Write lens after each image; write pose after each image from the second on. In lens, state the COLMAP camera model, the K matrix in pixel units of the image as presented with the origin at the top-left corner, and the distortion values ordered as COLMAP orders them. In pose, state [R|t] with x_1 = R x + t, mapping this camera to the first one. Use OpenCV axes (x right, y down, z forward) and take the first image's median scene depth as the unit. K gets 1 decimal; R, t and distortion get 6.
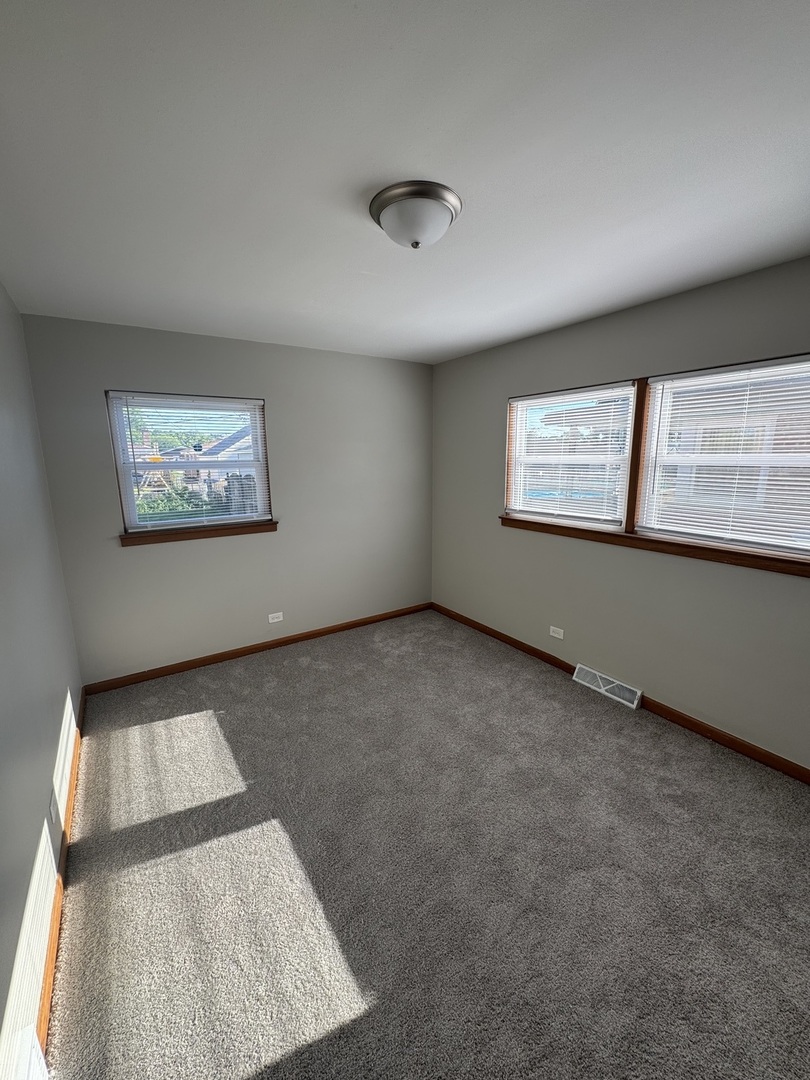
lens RADIAL K [[430.3, 0, 405.0], [0, 430.3, 540.0], [0, 0, 1]] dist [-0.003881, -0.000157]
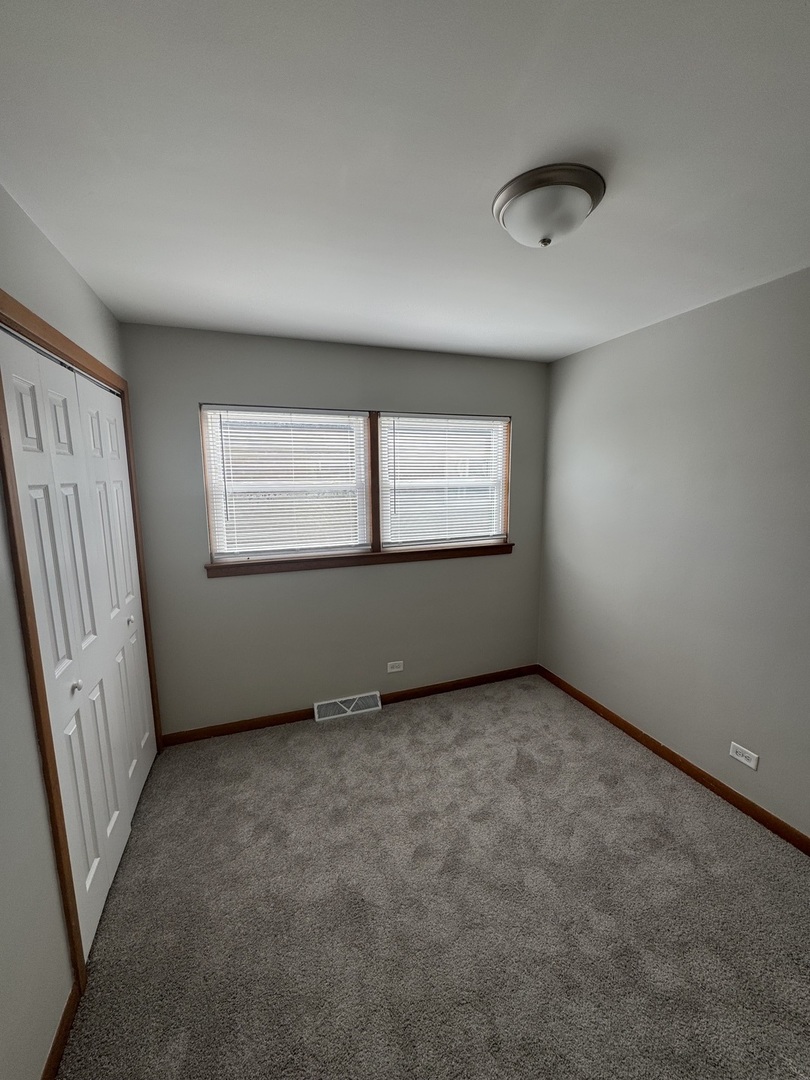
lens RADIAL K [[422.6, 0, 408.5], [0, 422.6, 529.9], [0, 0, 1]] dist [-0.034150, 0.000147]
pose [[0.238150, -0.119902, 0.963799, -0.465776], [0.189633, 0.978991, 0.074935, -0.132805], [-0.952535, 0.164923, 0.255885, 0.644374]]
